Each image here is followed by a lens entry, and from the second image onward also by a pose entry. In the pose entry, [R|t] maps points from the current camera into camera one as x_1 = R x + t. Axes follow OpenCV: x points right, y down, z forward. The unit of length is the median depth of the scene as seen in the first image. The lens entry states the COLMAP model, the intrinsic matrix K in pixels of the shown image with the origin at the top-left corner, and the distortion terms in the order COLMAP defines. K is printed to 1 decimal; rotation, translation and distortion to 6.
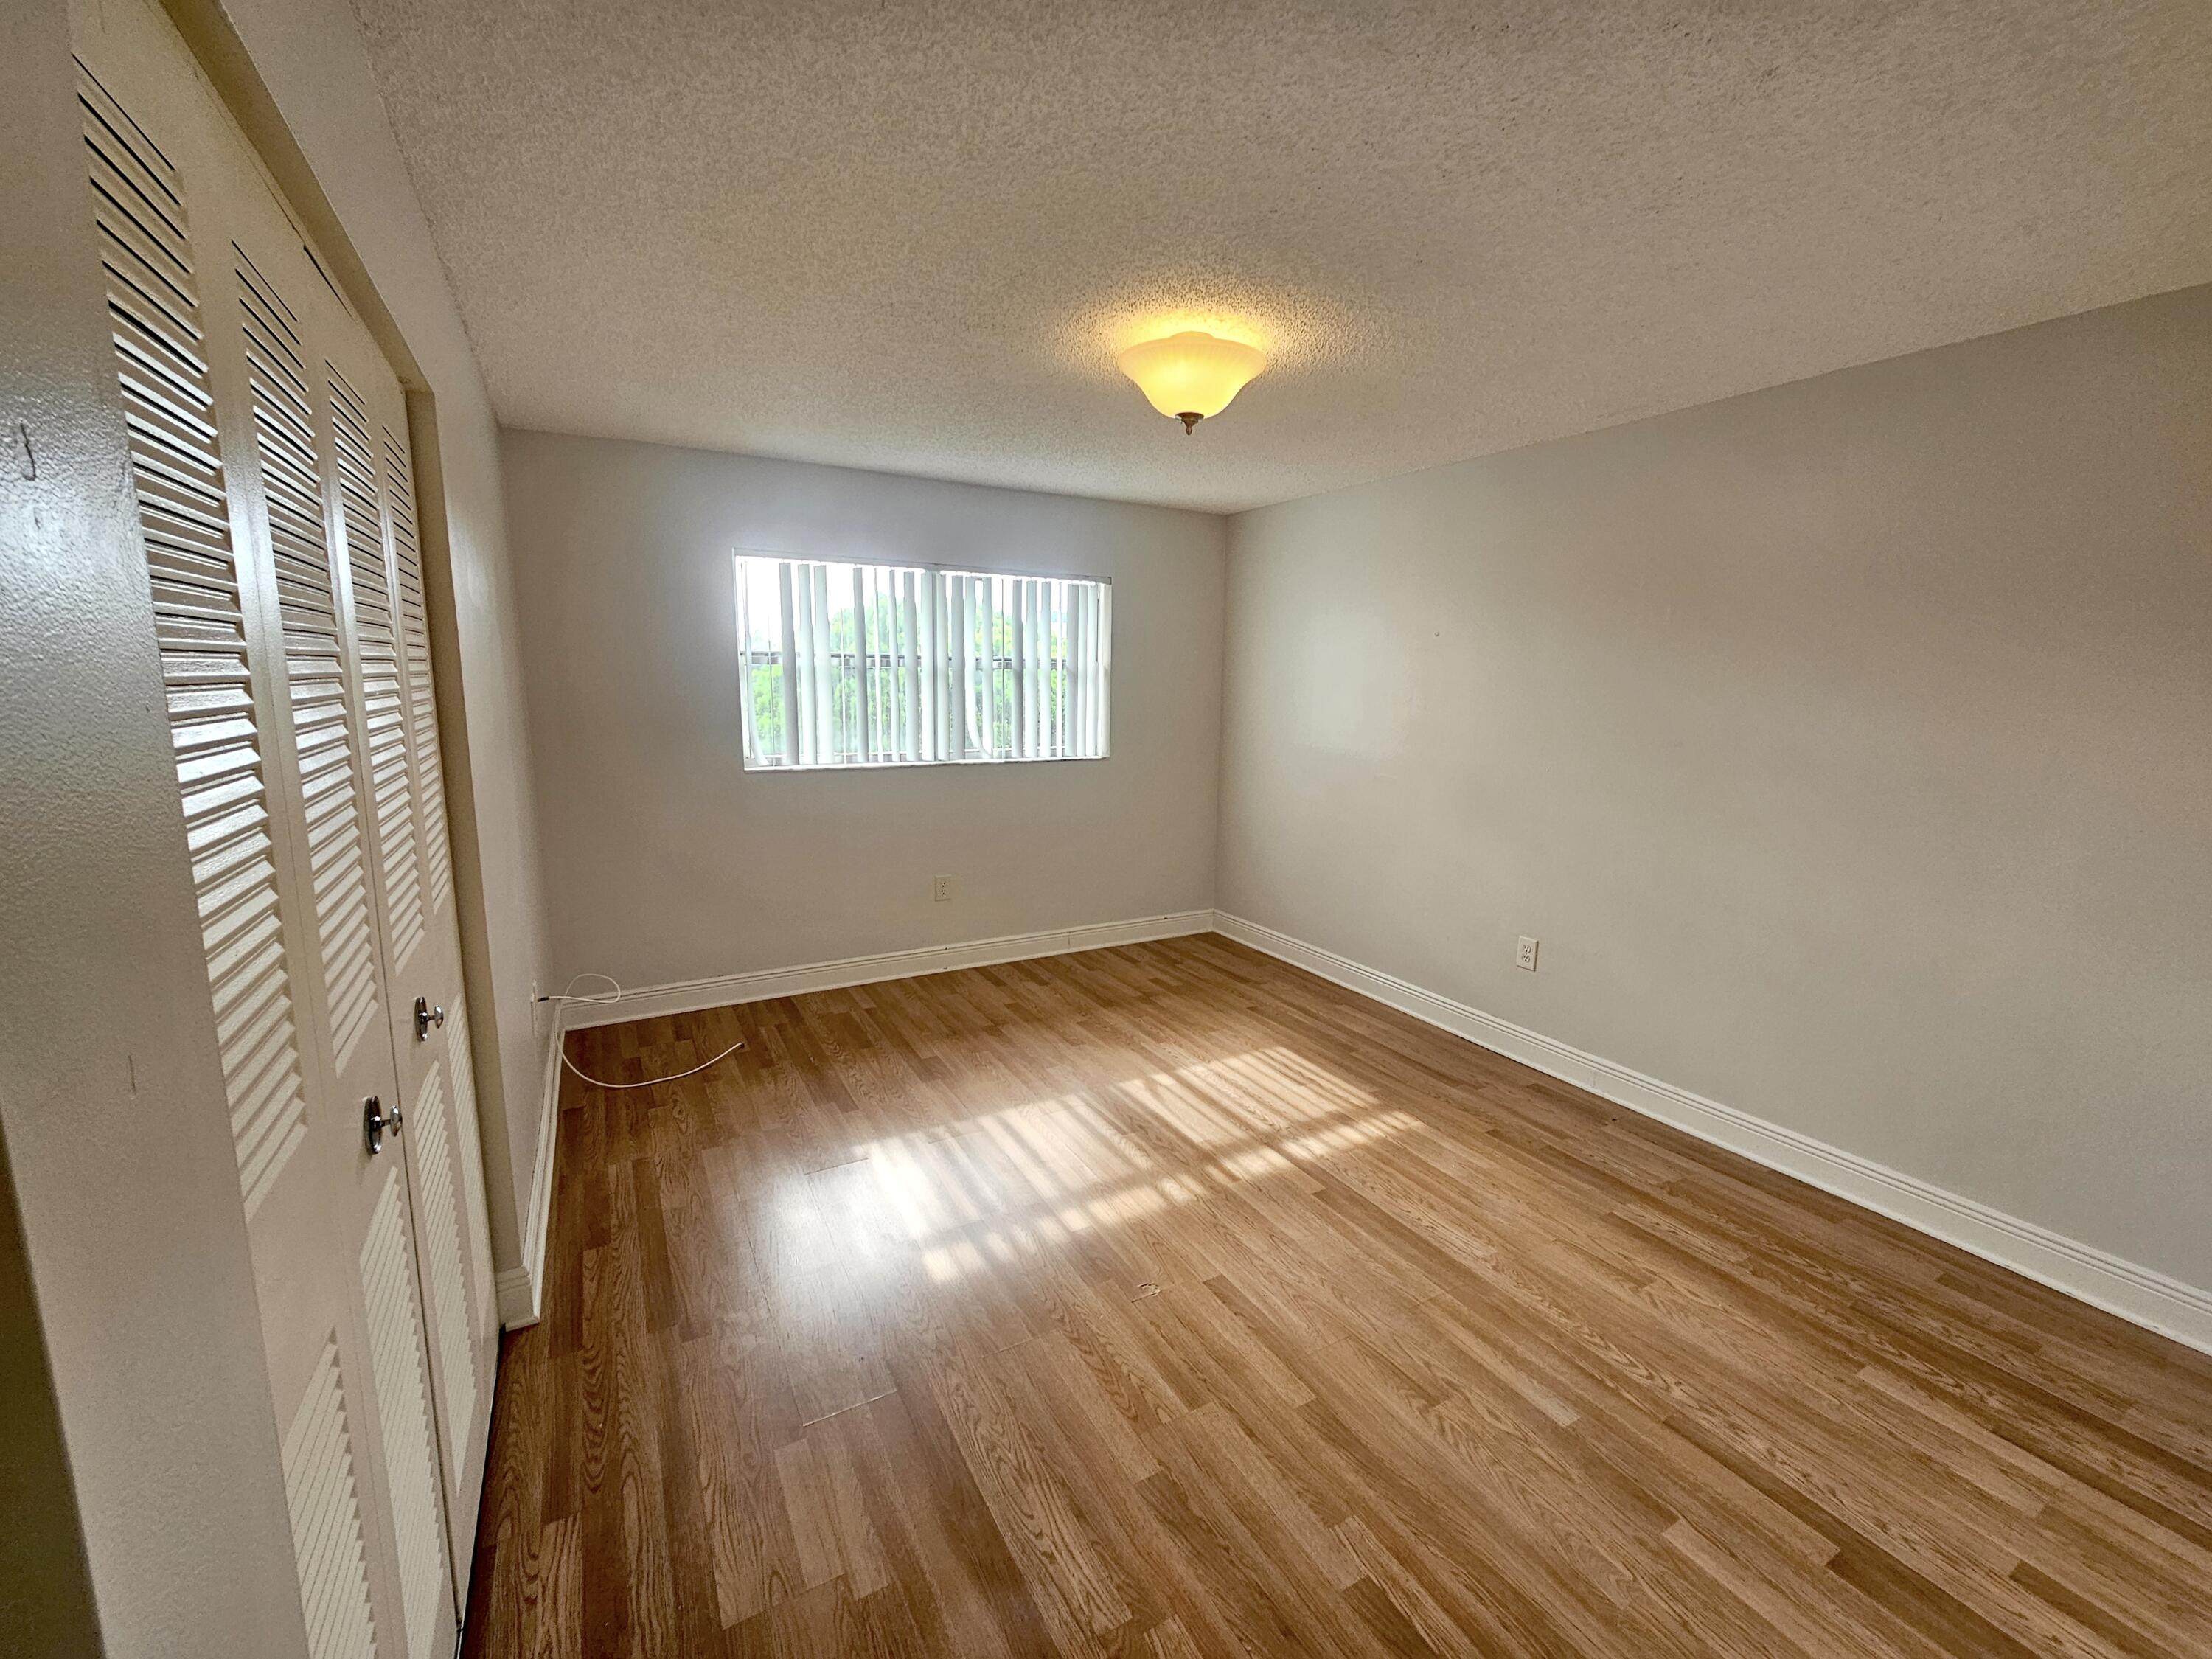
lens RADIAL K [[908.1, 0, 1107.1], [0, 908.1, 832.7], [0, 0, 1]] dist [-0.001477, 0.000646]
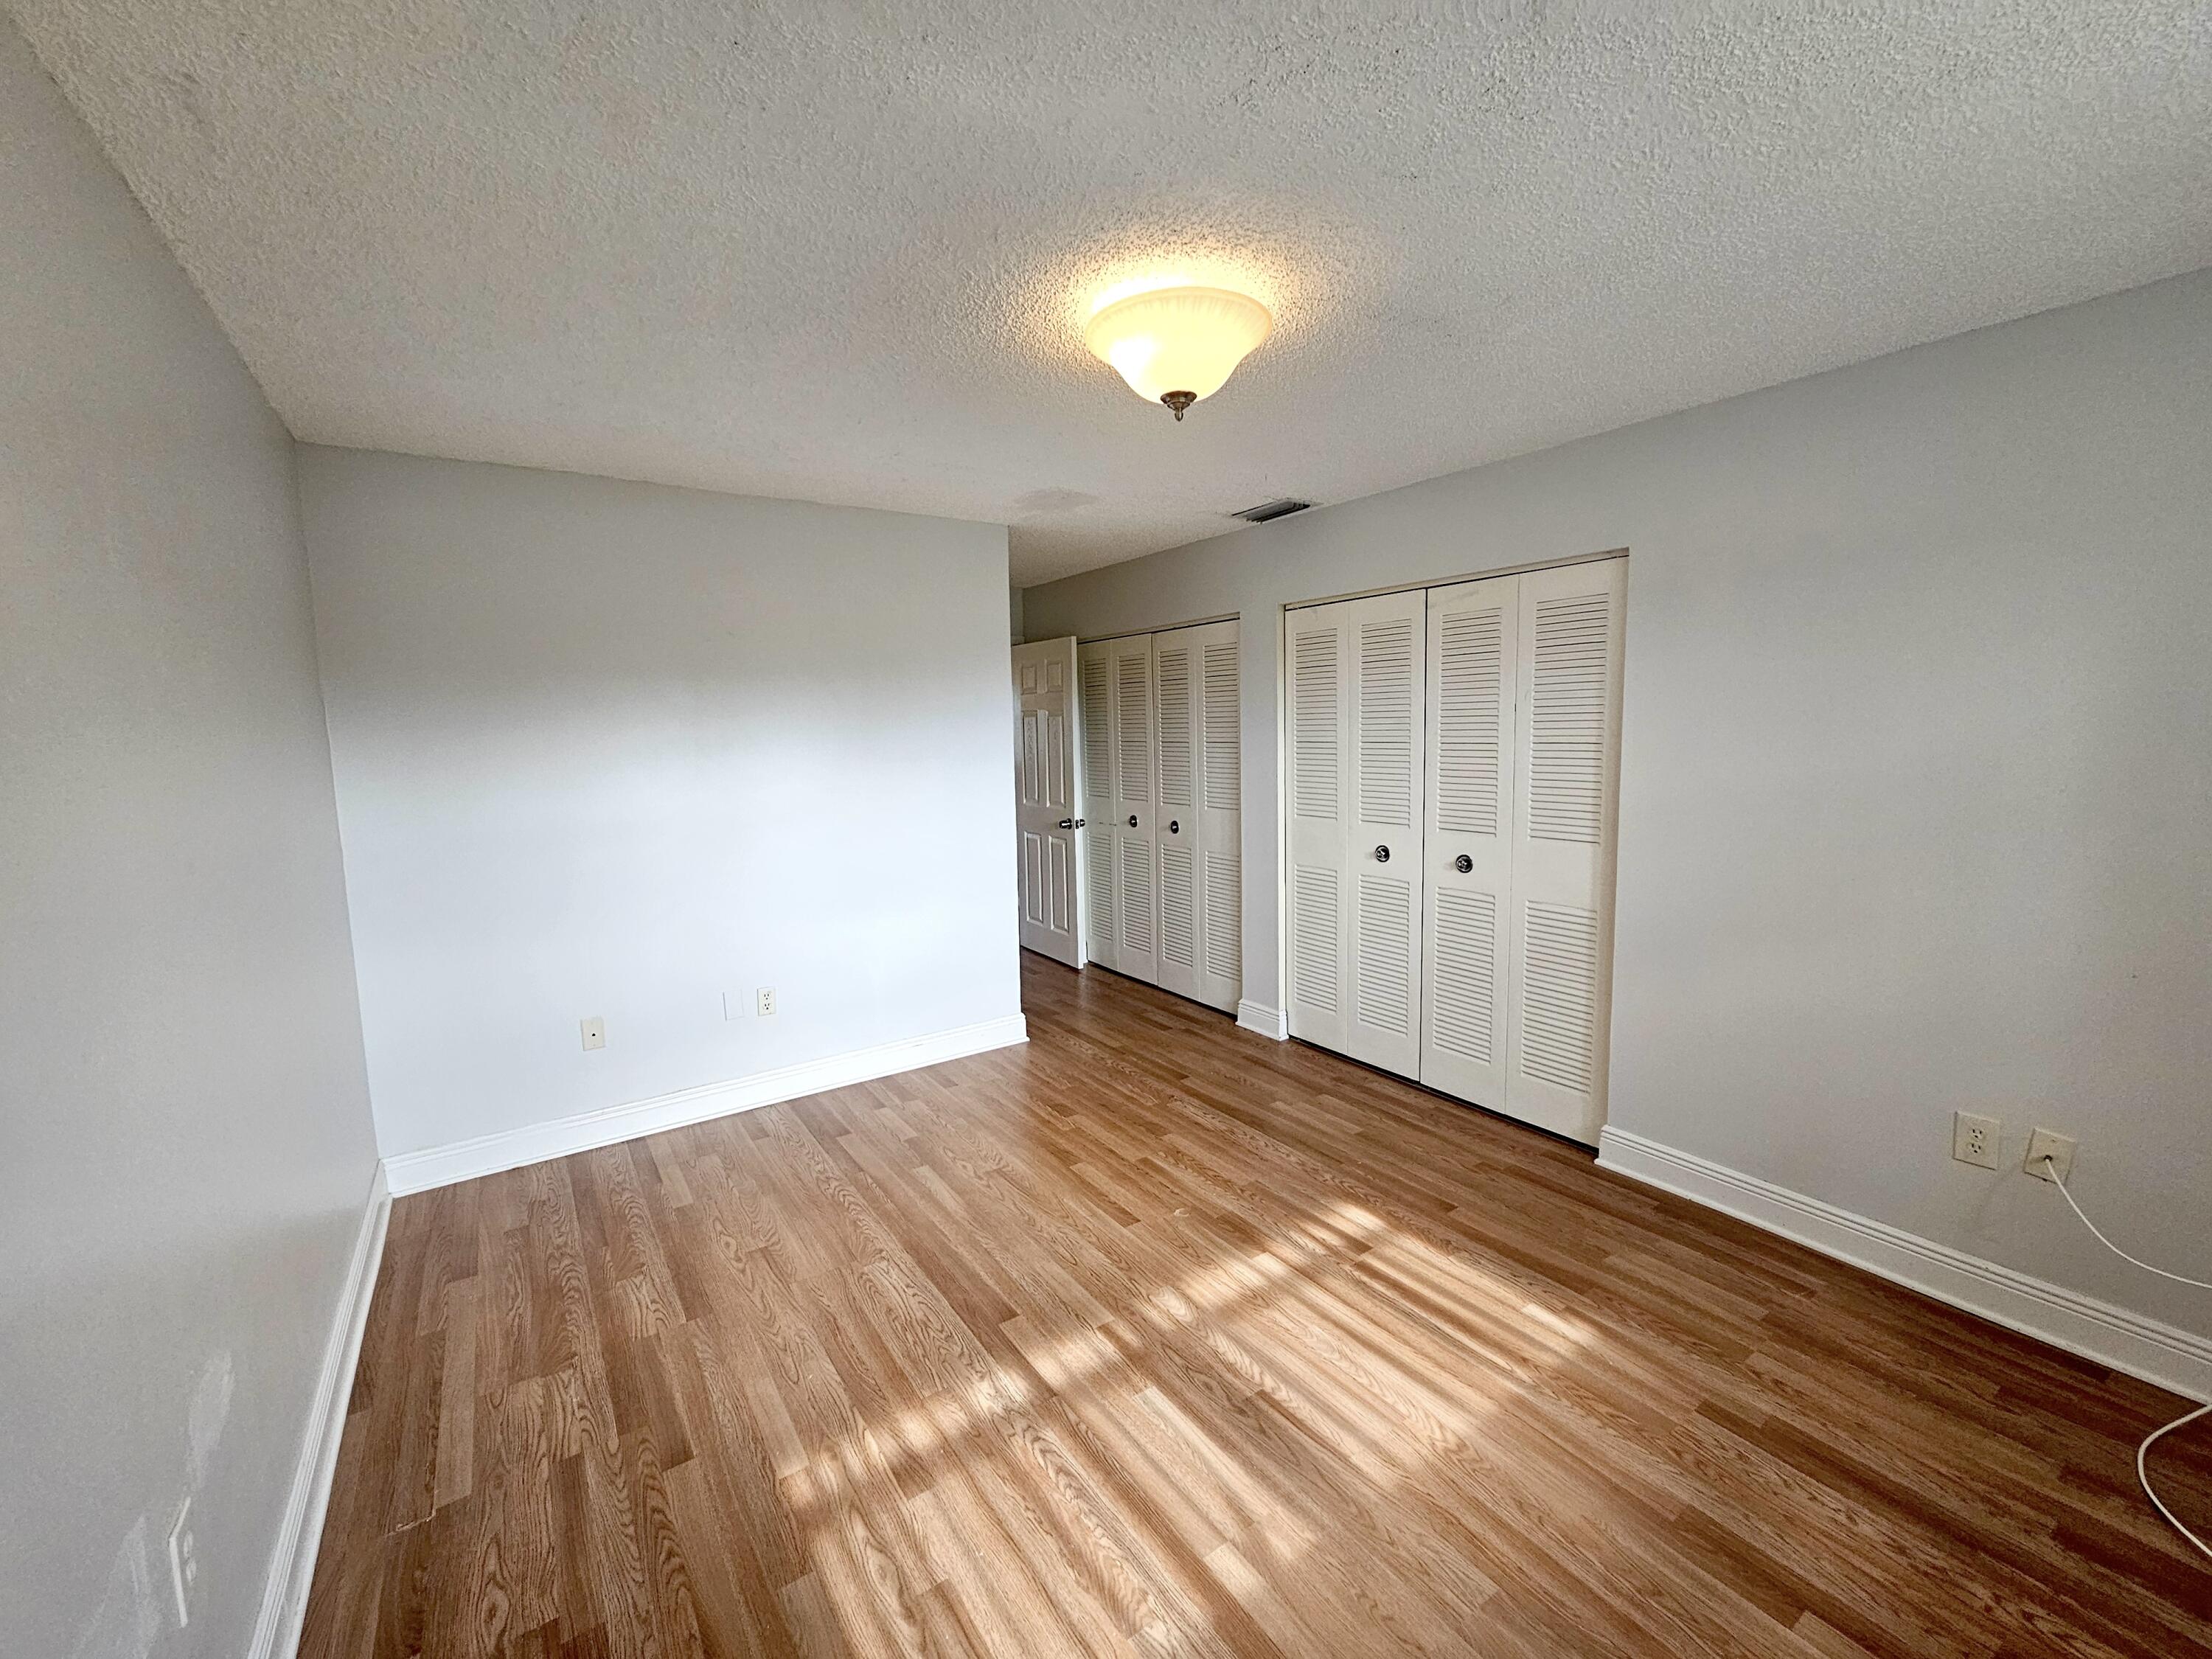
lens RADIAL K [[908.1, 0, 1107.1], [0, 908.1, 832.7], [0, 0, 1]] dist [-0.001477, 0.000646]
pose [[-0.996677, 0.014730, -0.080112, 0.190396], [-0.008767, 0.958400, 0.285293, -0.274861], [0.080981, 0.285048, -0.955086, 1.595059]]
